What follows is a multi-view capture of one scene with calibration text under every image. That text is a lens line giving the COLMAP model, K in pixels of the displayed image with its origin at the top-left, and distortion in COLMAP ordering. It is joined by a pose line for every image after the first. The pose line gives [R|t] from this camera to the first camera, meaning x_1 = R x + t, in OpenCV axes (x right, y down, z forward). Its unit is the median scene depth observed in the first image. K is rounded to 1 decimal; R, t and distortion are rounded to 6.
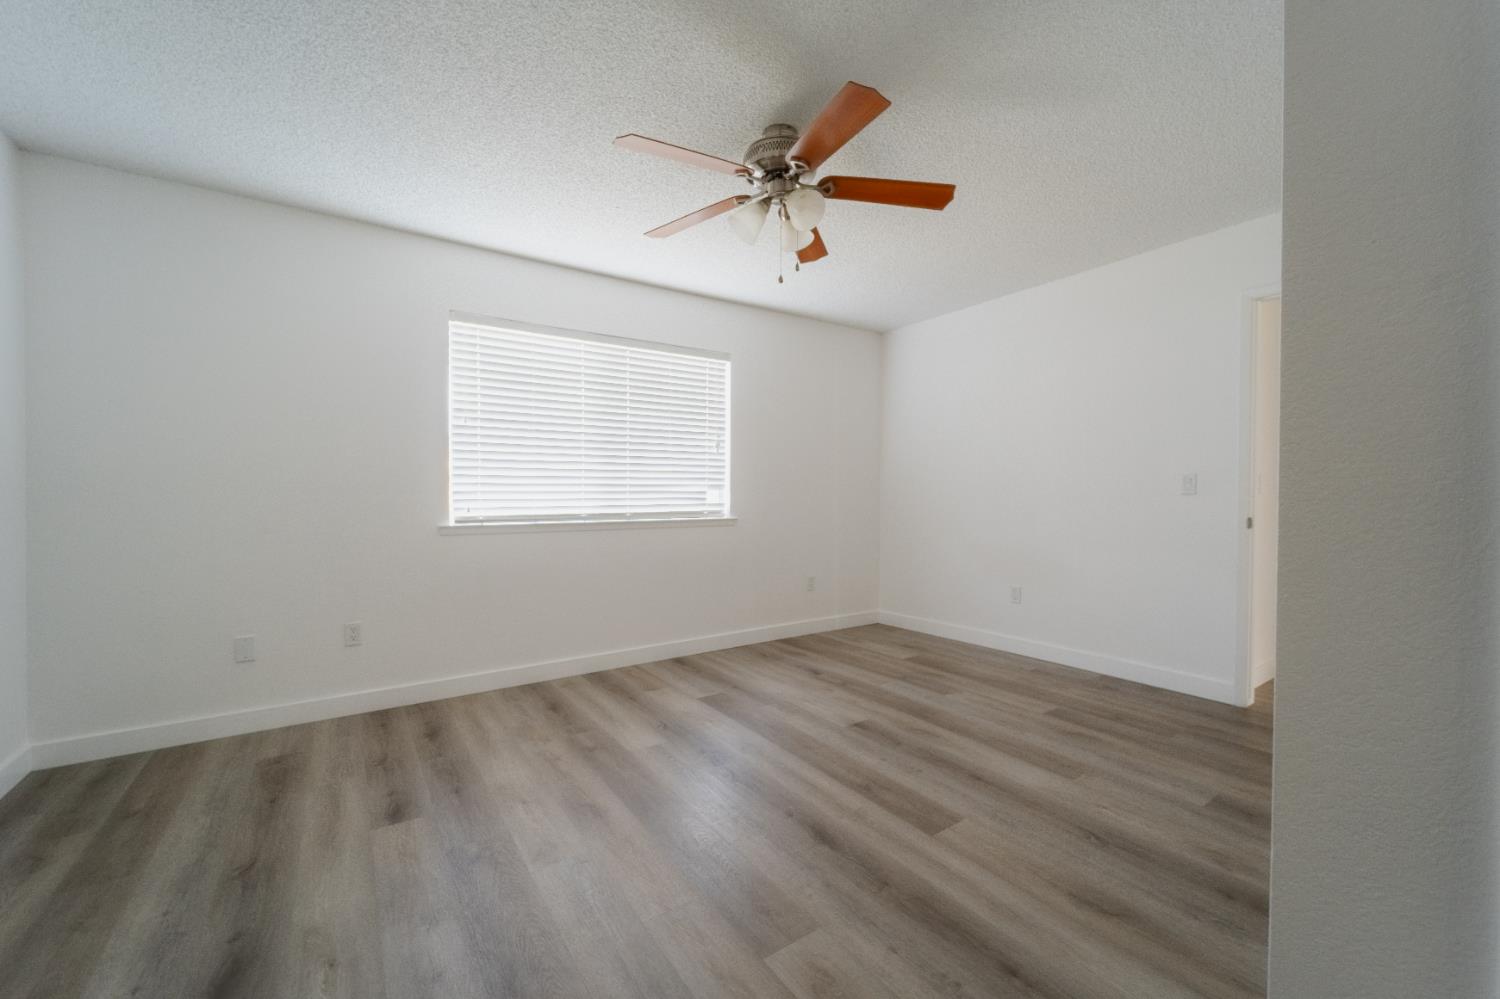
lens RADIAL K [[609.4, 0, 748.3], [0, 609.4, 501.1], [0, 0, 1]] dist [0.006648, -0.003535]
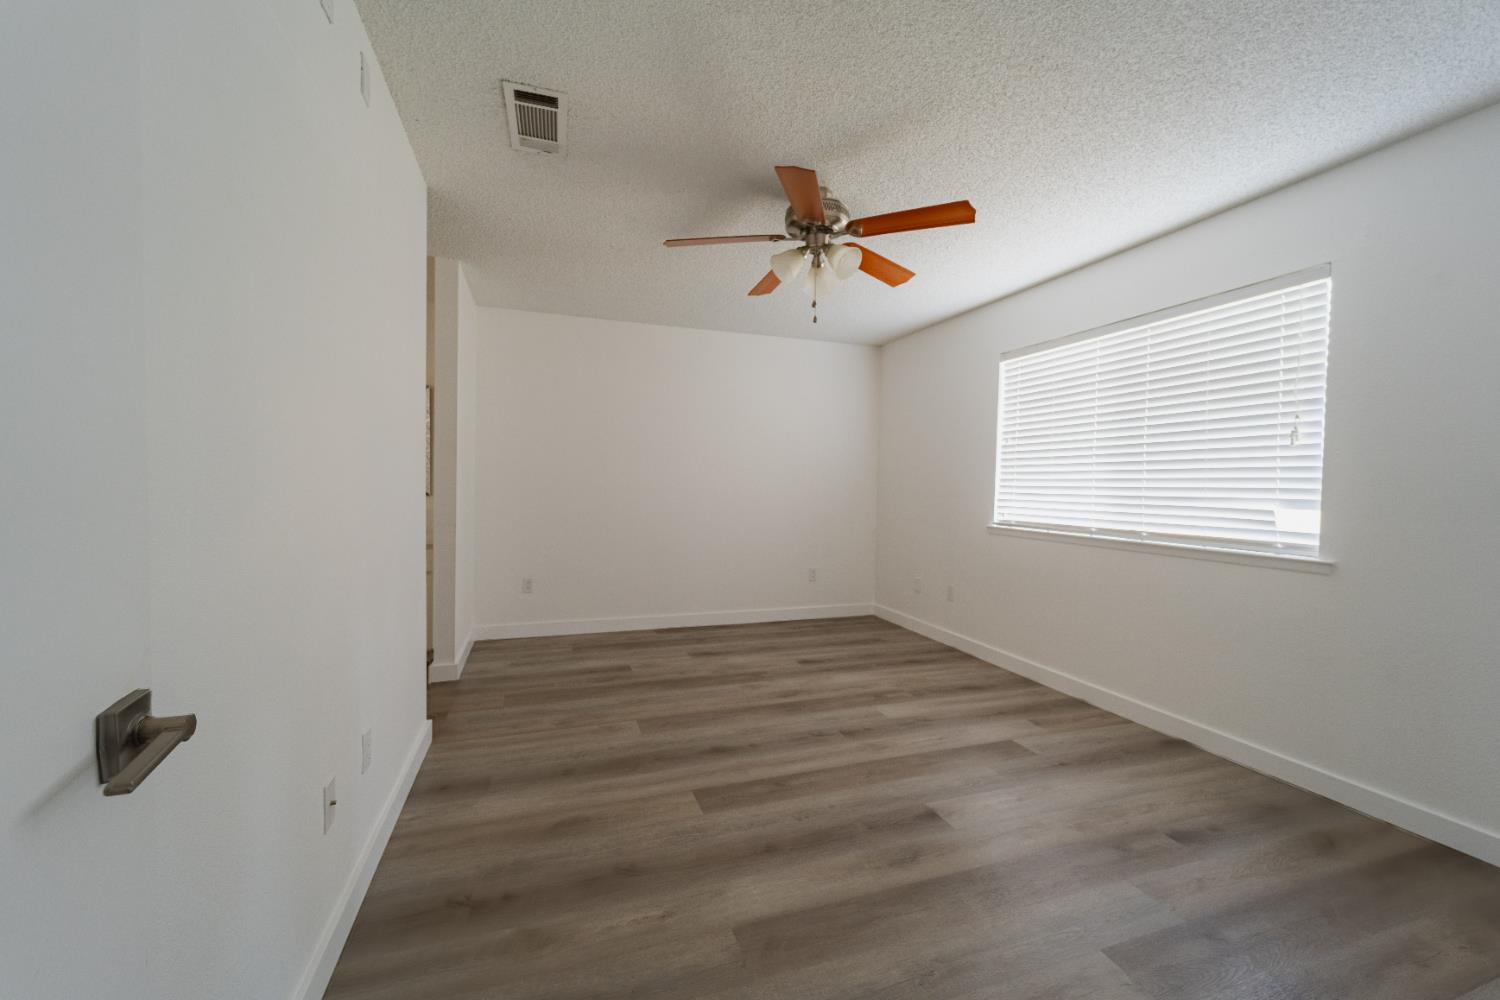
lens RADIAL K [[609.4, 0, 748.3], [0, 609.4, 501.6], [0, 0, 1]] dist [0.006648, -0.003535]
pose [[-0.281912, 0.027716, -0.959040, 0.845295], [-0.026191, 0.998988, 0.036569, -0.042598], [0.959083, 0.035427, -0.280900, 0.853063]]
